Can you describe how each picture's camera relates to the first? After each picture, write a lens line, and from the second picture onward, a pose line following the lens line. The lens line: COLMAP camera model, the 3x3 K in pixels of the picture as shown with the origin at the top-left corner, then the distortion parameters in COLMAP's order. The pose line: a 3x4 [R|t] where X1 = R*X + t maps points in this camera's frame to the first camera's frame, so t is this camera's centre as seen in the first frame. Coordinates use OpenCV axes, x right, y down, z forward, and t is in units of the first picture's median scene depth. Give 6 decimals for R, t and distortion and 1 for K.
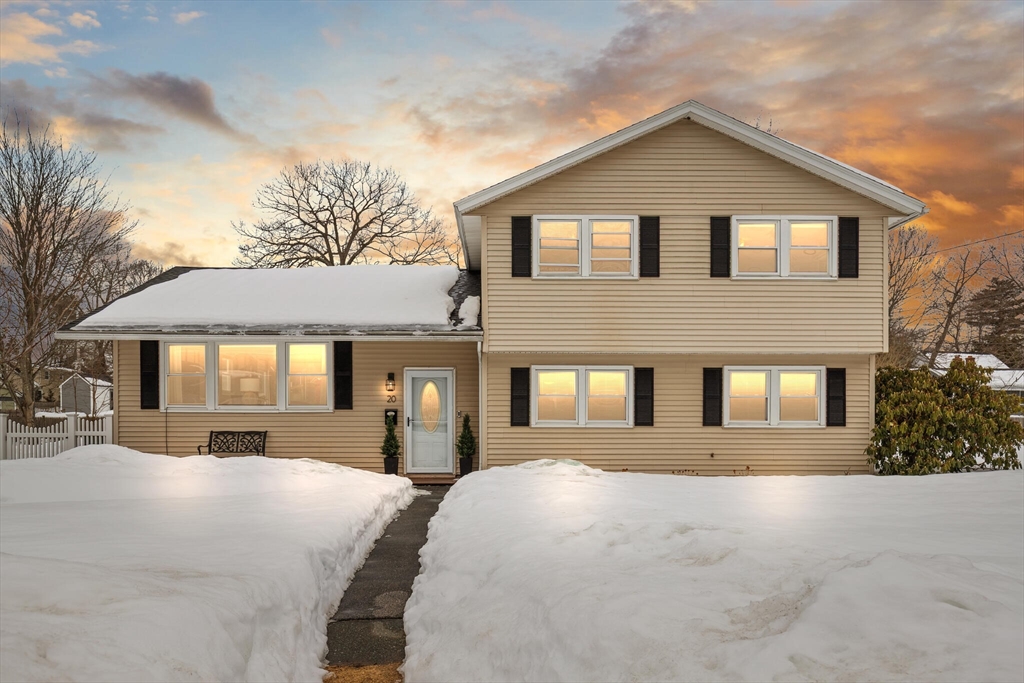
lens RADIAL K [[725.7, 0, 510.2], [0, 725.7, 345.2], [0, 0, 1]] dist [-0.002677, -0.000703]
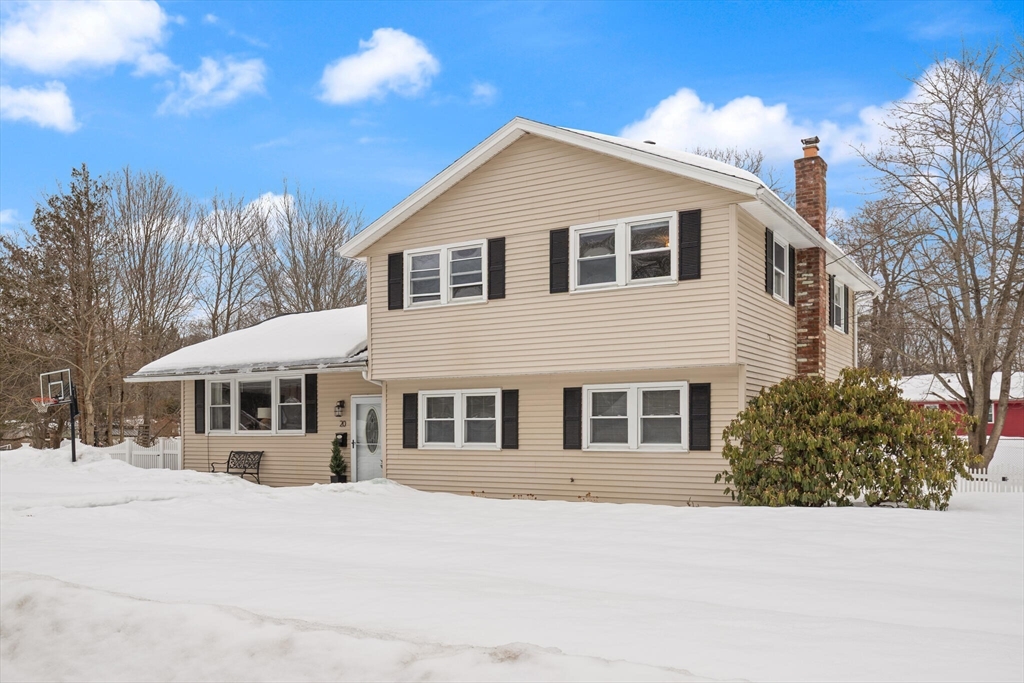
lens RADIAL K [[860.3, 0, 514.1], [0, 860.3, 339.2], [0, 0, 1]] dist [-0.010693, -0.000999]
pose [[0.850017, -0.061590, -0.523143, 0.811113], [0.051751, 0.998101, -0.033419, 0.001843], [0.524208, 0.001334, 0.851589, 0.005514]]
